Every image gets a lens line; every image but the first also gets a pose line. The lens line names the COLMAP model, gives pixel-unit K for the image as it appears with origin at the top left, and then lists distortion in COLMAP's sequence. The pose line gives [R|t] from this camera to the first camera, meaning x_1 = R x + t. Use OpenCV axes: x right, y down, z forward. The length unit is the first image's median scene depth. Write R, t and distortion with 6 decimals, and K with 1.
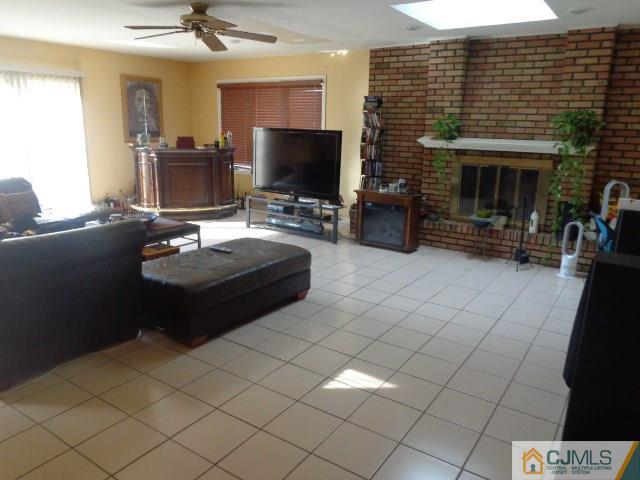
lens RADIAL K [[481.4, 0, 320.6], [0, 481.4, 239.3], [0, 0, 1]] dist [-0.004727, 0.002838]
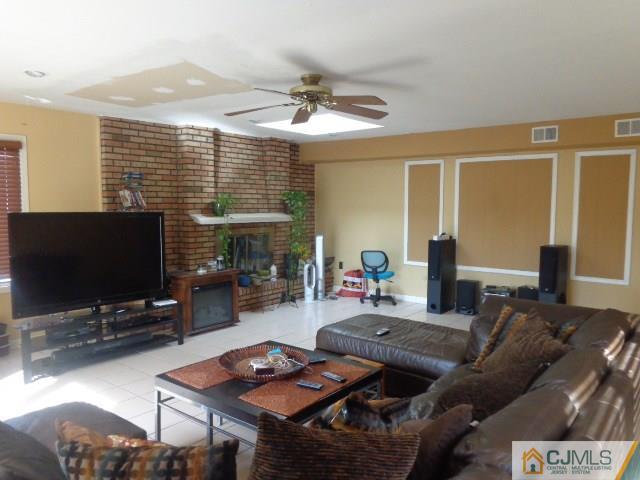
lens RADIAL K [[481.4, 0, 321.1], [0, 481.4, 240.2], [0, 0, 1]] dist [-0.004727, 0.002838]
pose [[0.084464, -0.102420, 0.991149, -0.741328], [0.227470, 0.970419, 0.080893, -0.173659], [-0.970115, 0.218624, 0.105263, 0.613260]]
